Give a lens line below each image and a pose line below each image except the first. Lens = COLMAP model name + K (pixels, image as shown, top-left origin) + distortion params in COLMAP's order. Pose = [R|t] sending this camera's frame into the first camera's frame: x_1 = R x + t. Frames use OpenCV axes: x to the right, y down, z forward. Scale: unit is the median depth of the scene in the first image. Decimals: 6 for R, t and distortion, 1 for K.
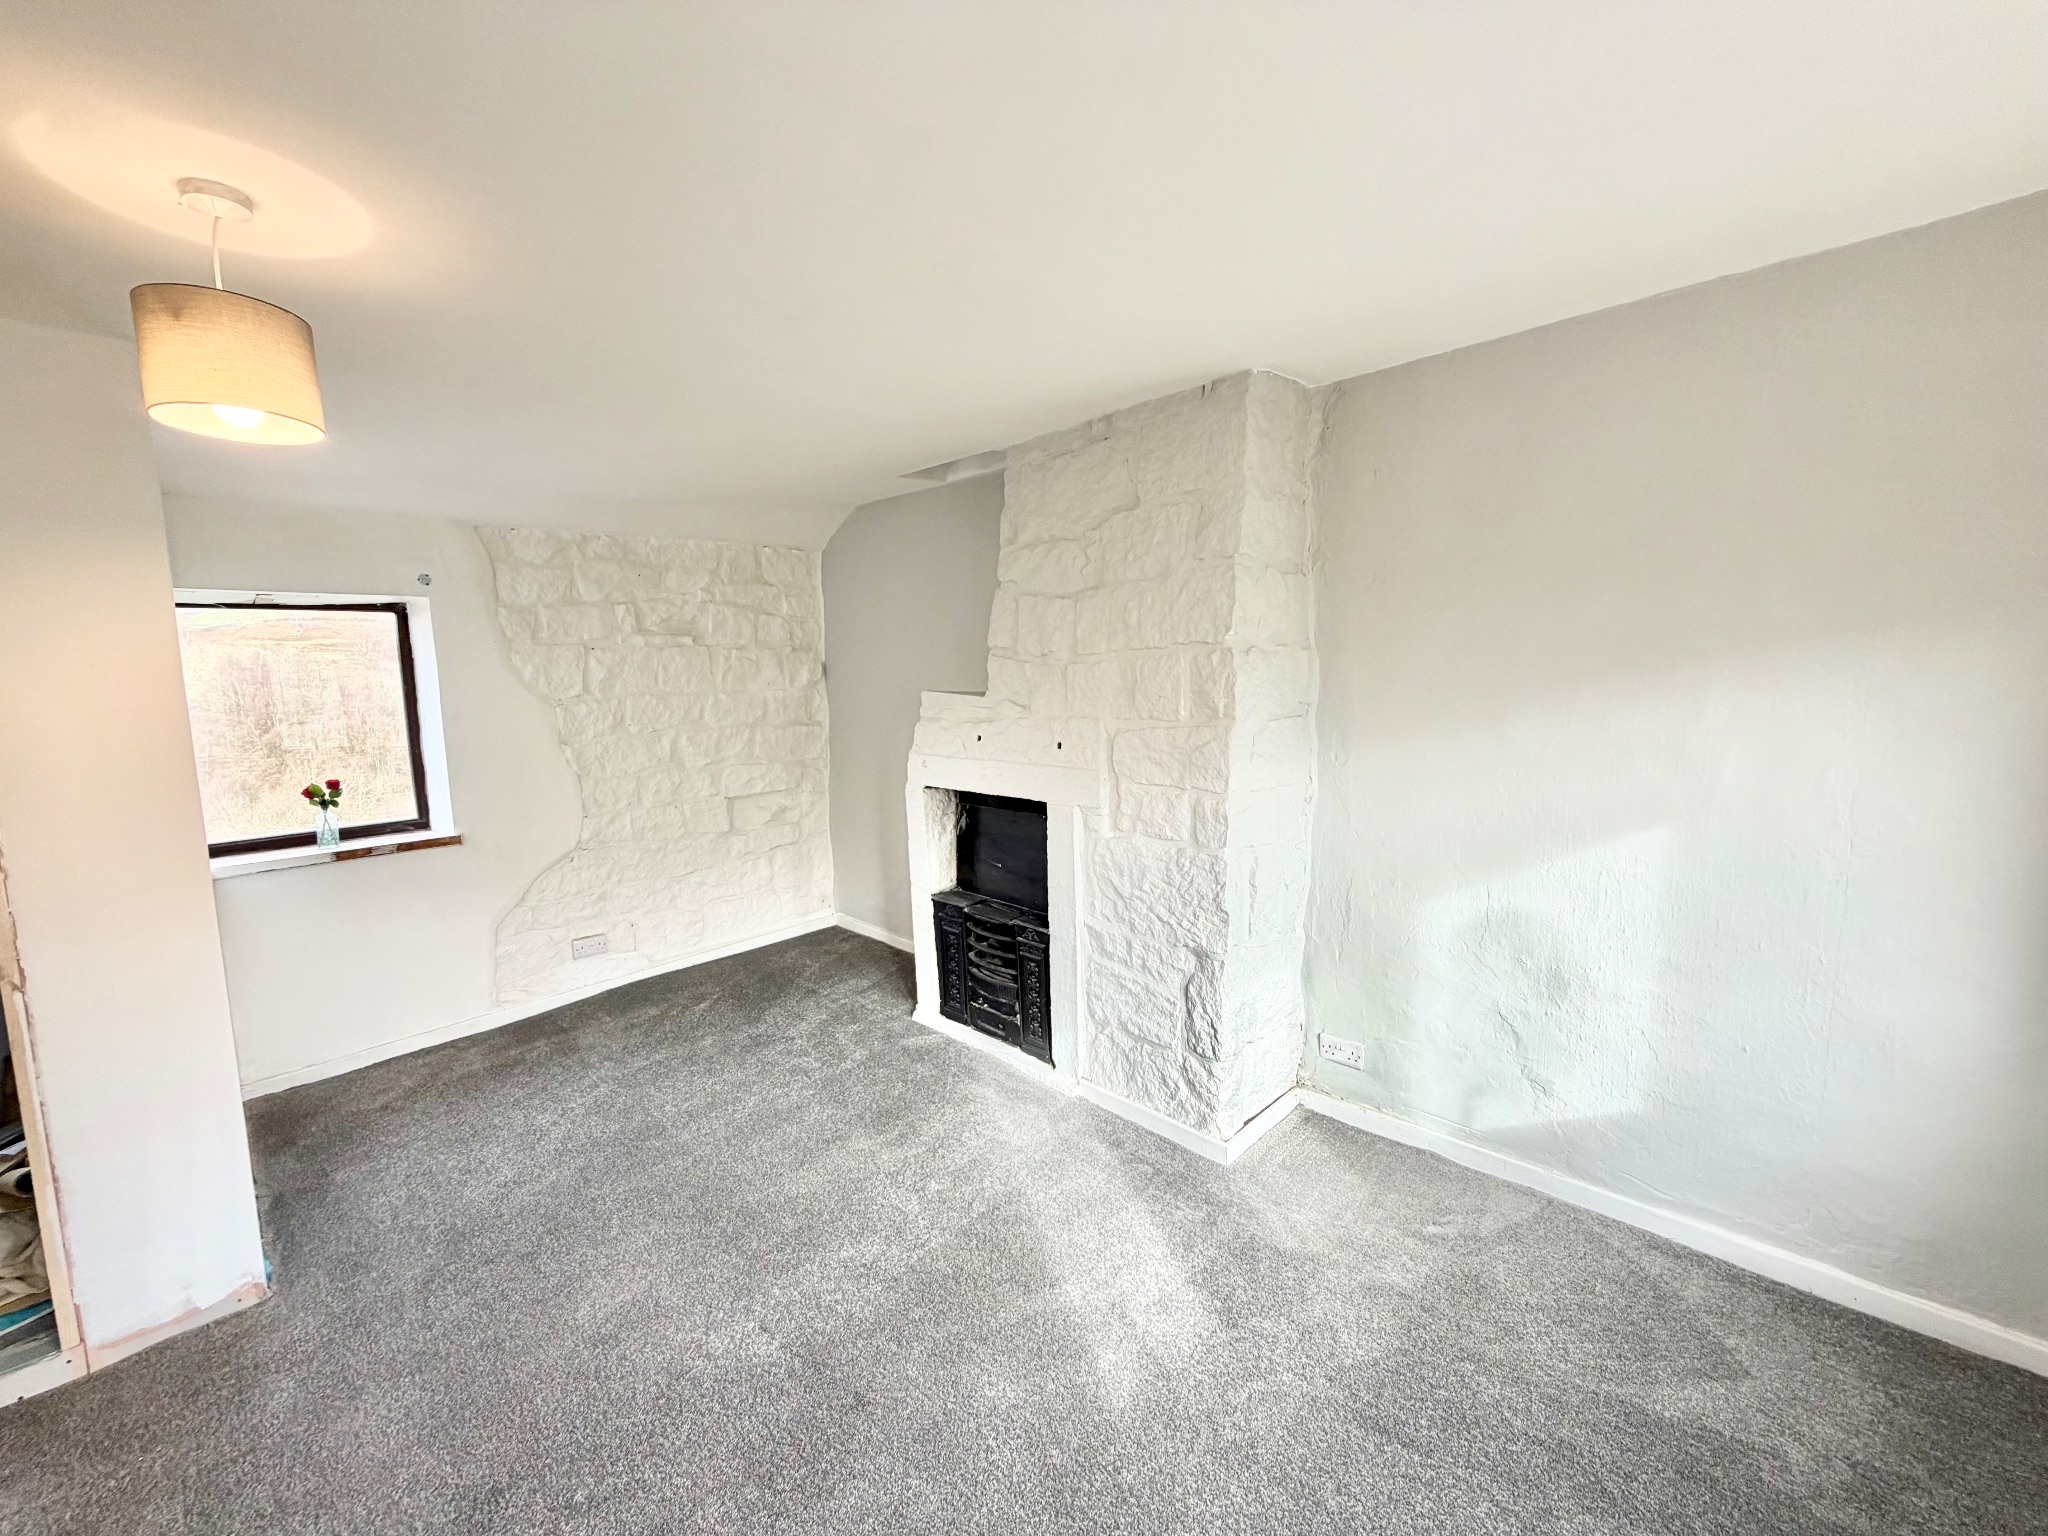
lens RADIAL K [[817.0, 0, 1009.5], [0, 817.0, 763.2], [0, 0, 1]] dist [-0.003186, 0.000666]
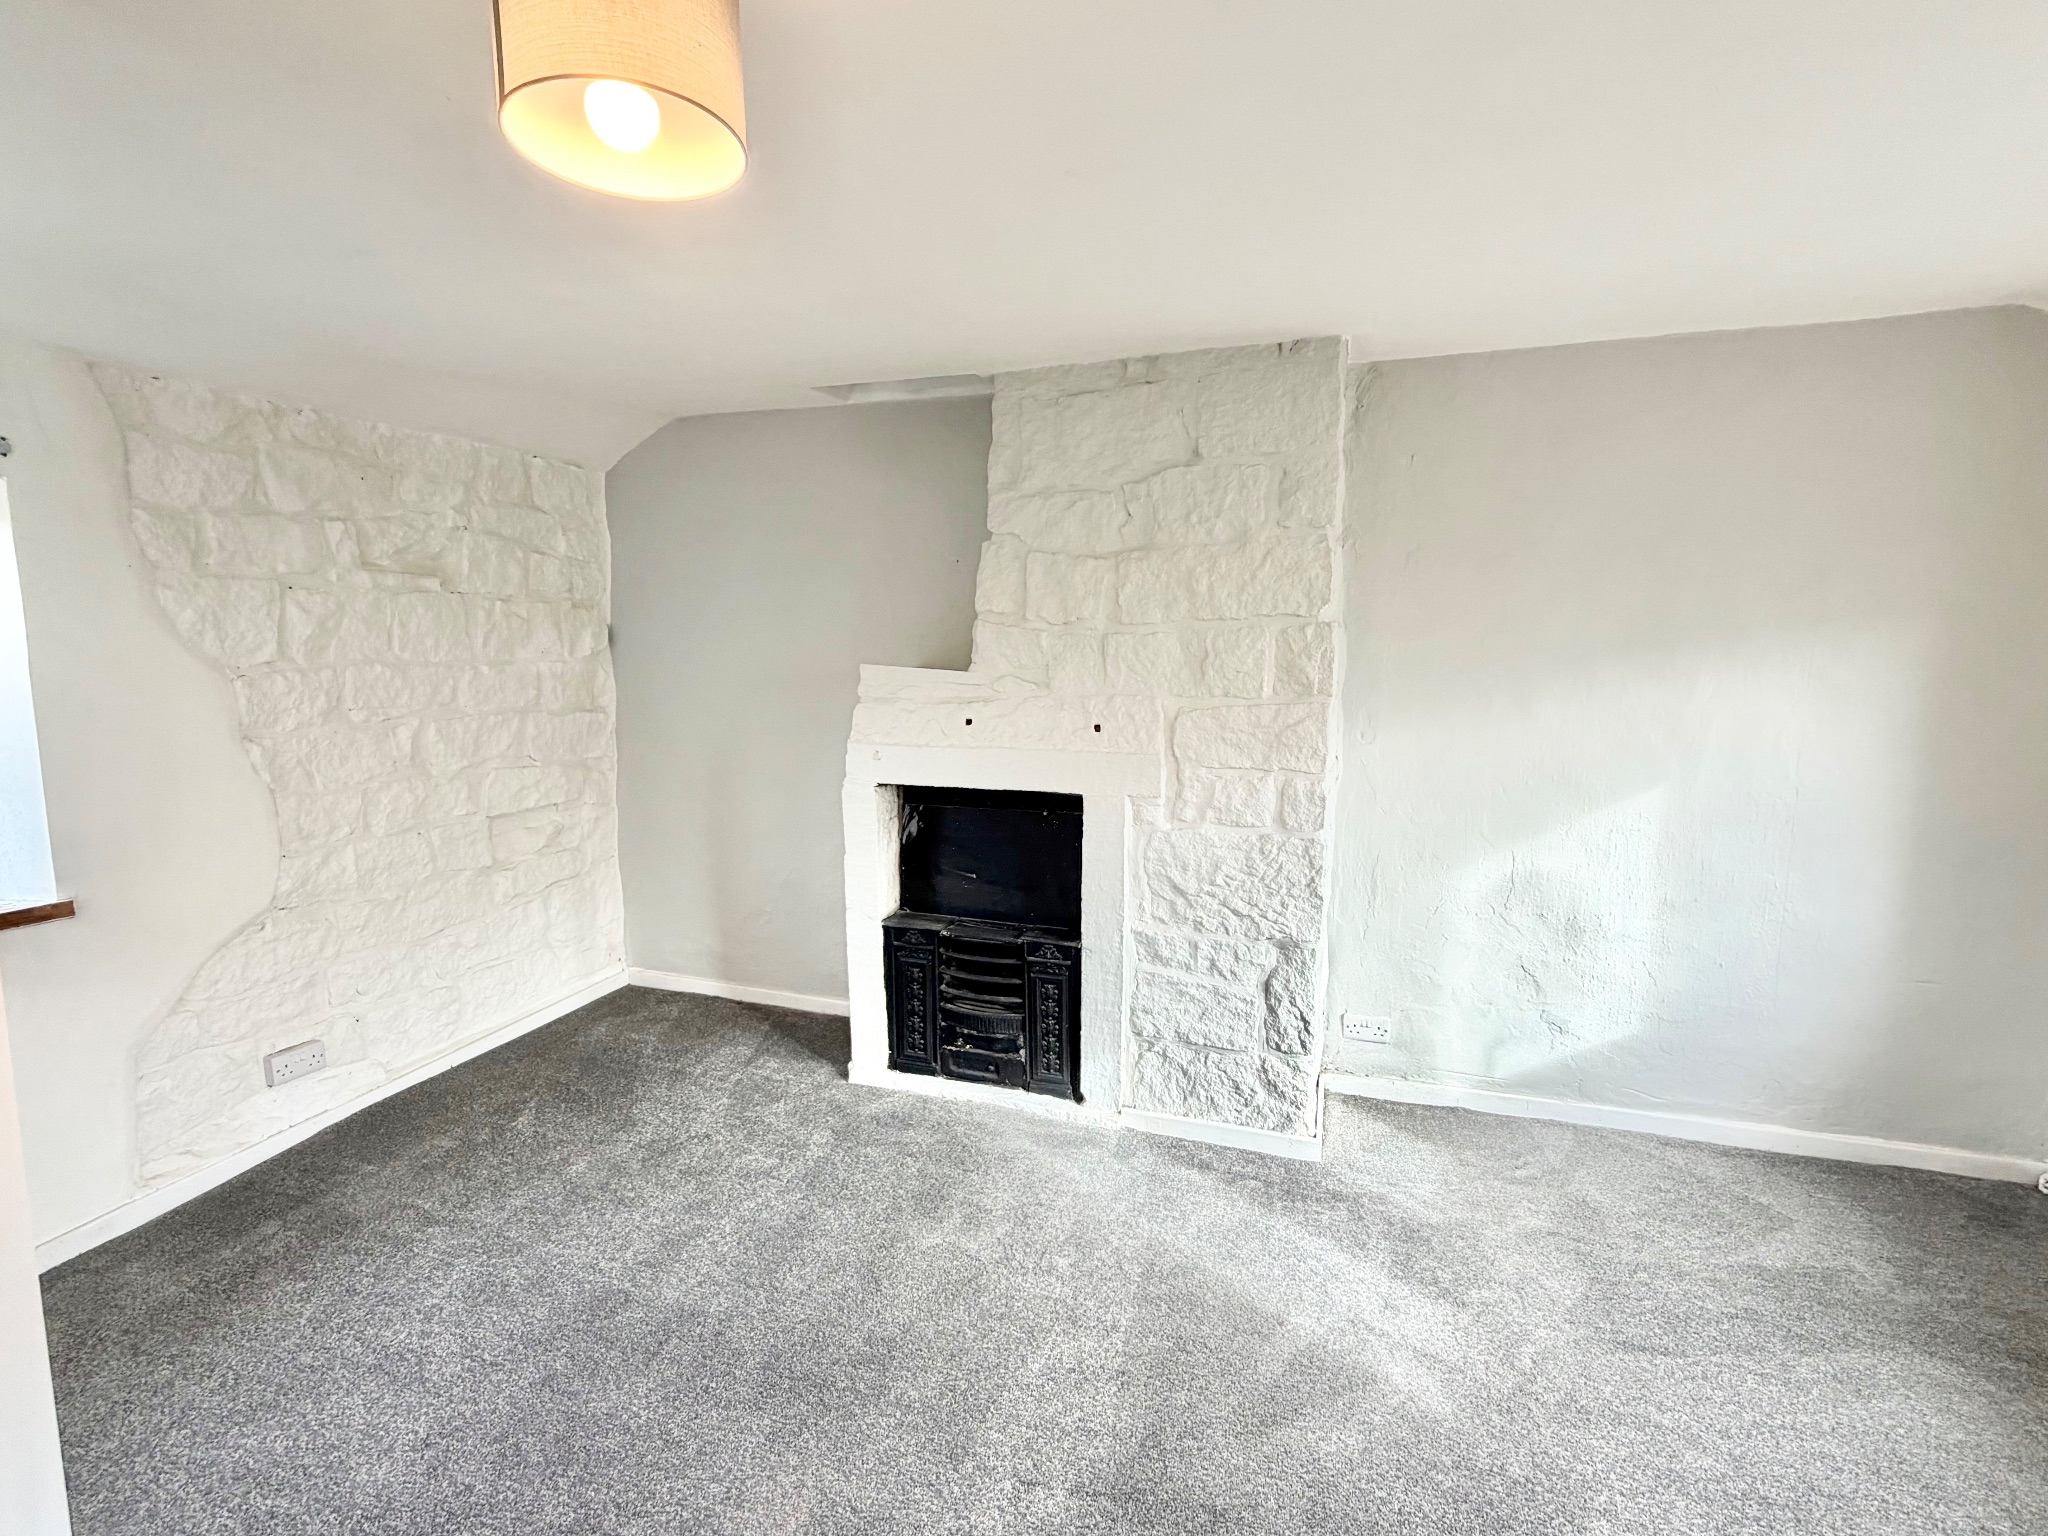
lens RADIAL K [[949.3, 0, 1015.8], [0, 949.3, 763.7], [0, 0, 1]] dist [-0.001037, -0.000672]
pose [[0.893986, -0.026304, 0.447323, -0.490071], [0.026942, 0.999625, 0.004937, 0.009353], [-0.447285, 0.007638, 0.894359, 0.143787]]
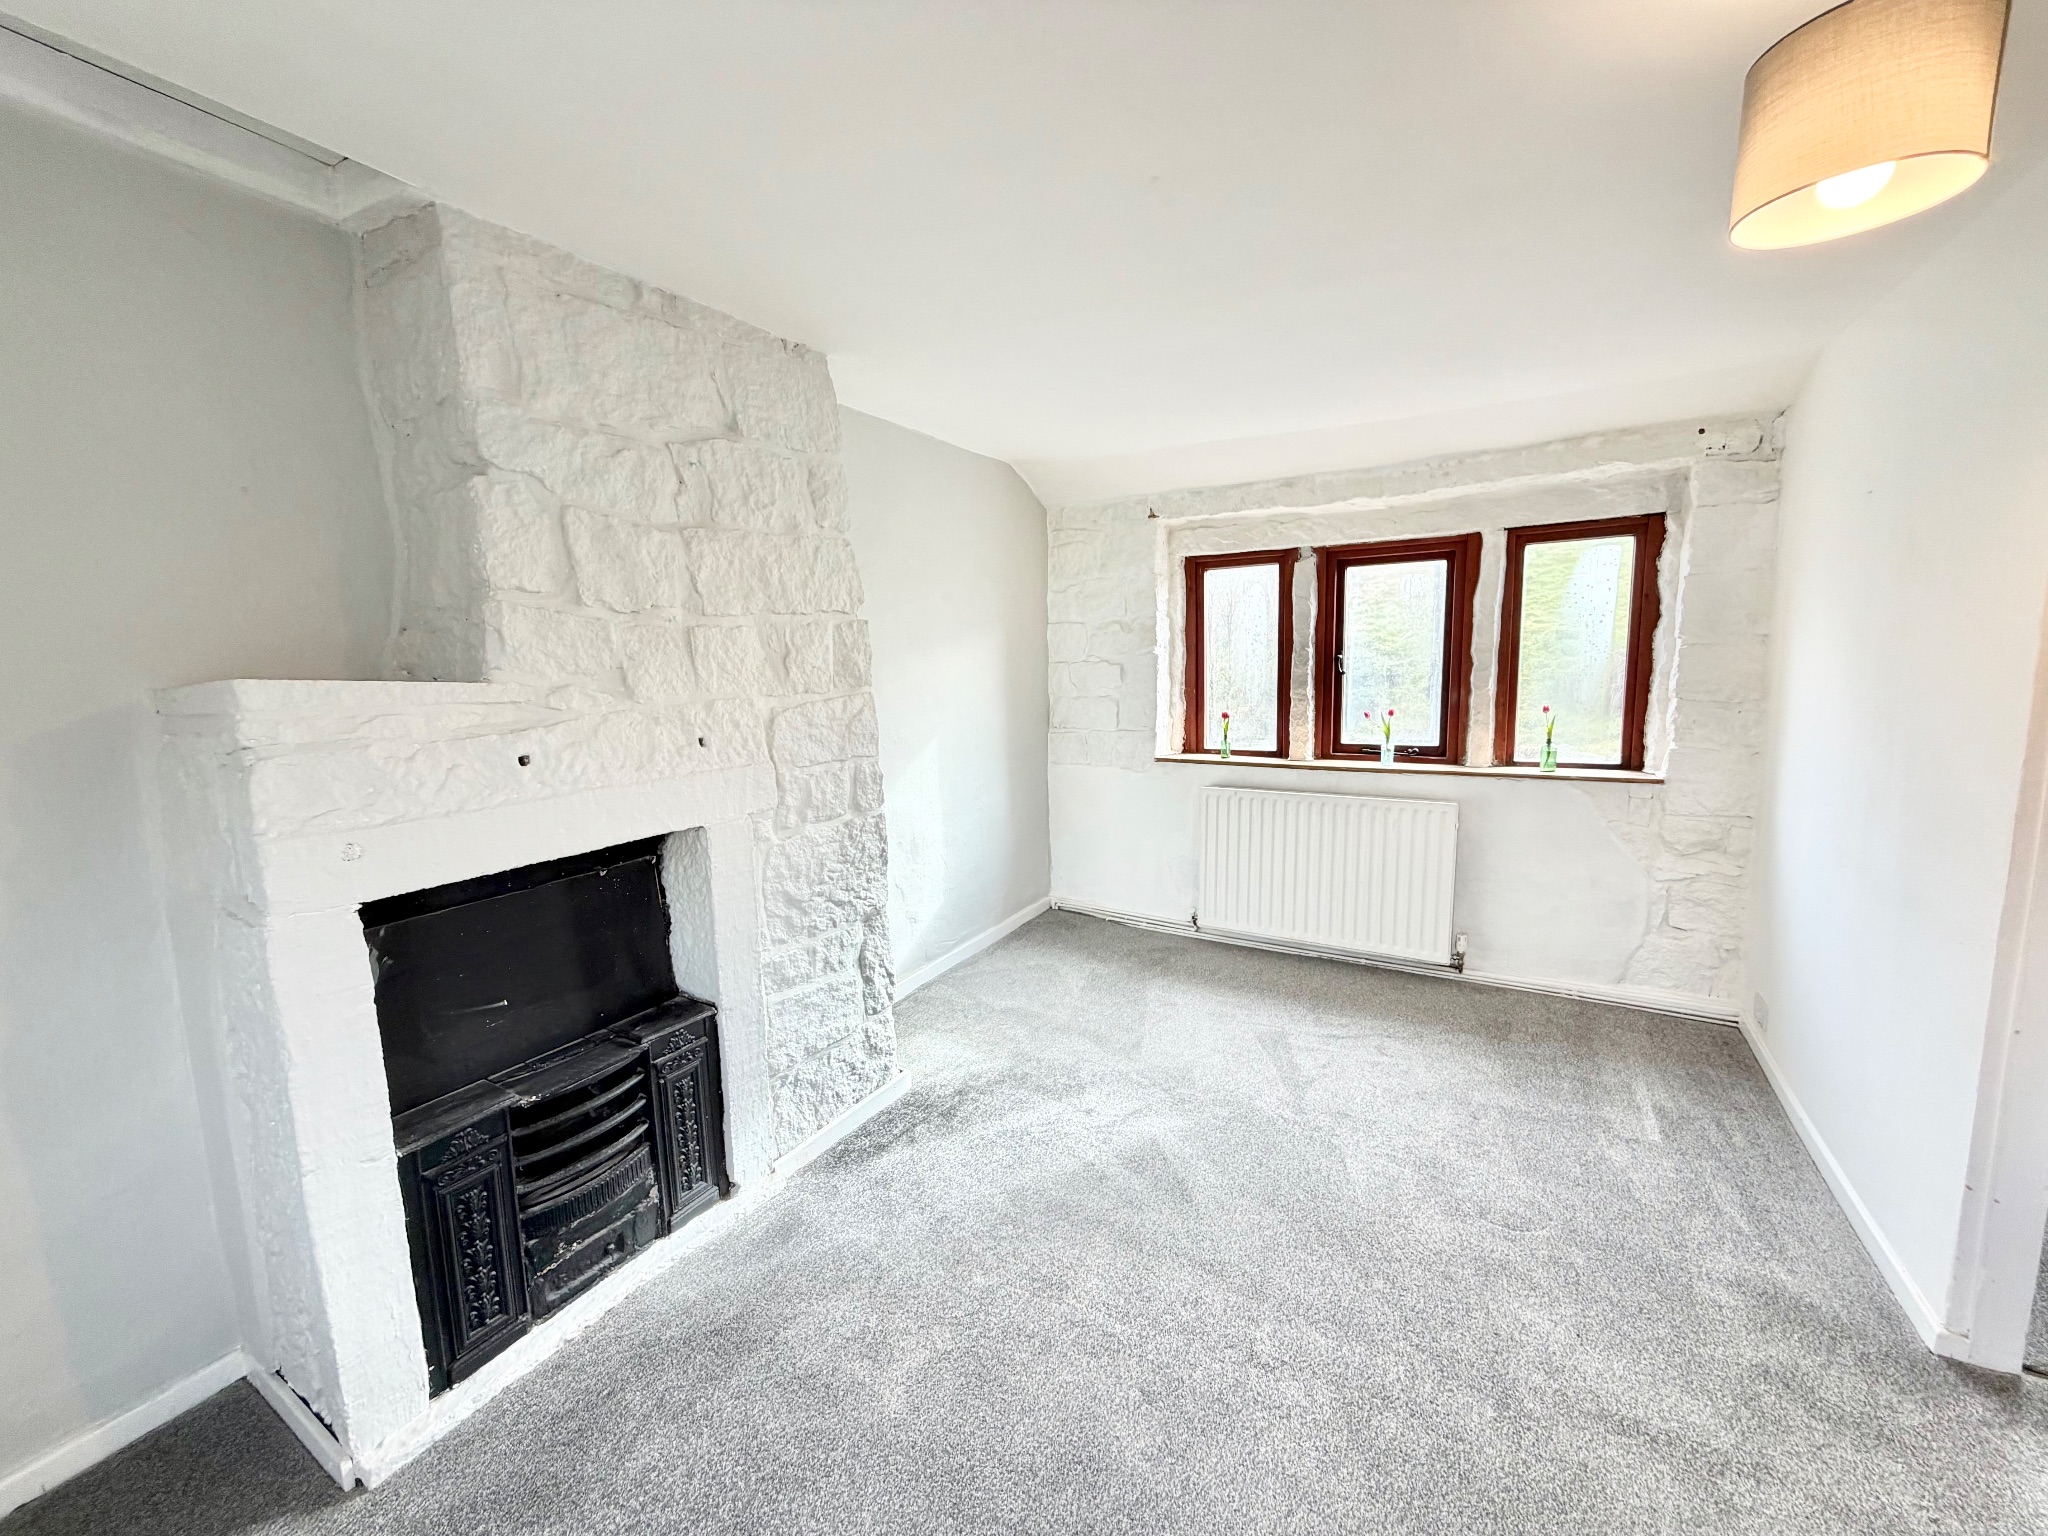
lens RADIAL K [[817.0, 0, 1022.4], [0, 817.0, 765.9], [0, 0, 1]] dist [-0.003186, 0.000666]
pose [[-0.259385, -0.101478, 0.960428, -0.723491], [0.140152, 0.979982, 0.141395, -0.065318], [-0.955551, 0.171282, -0.239970, 0.950099]]
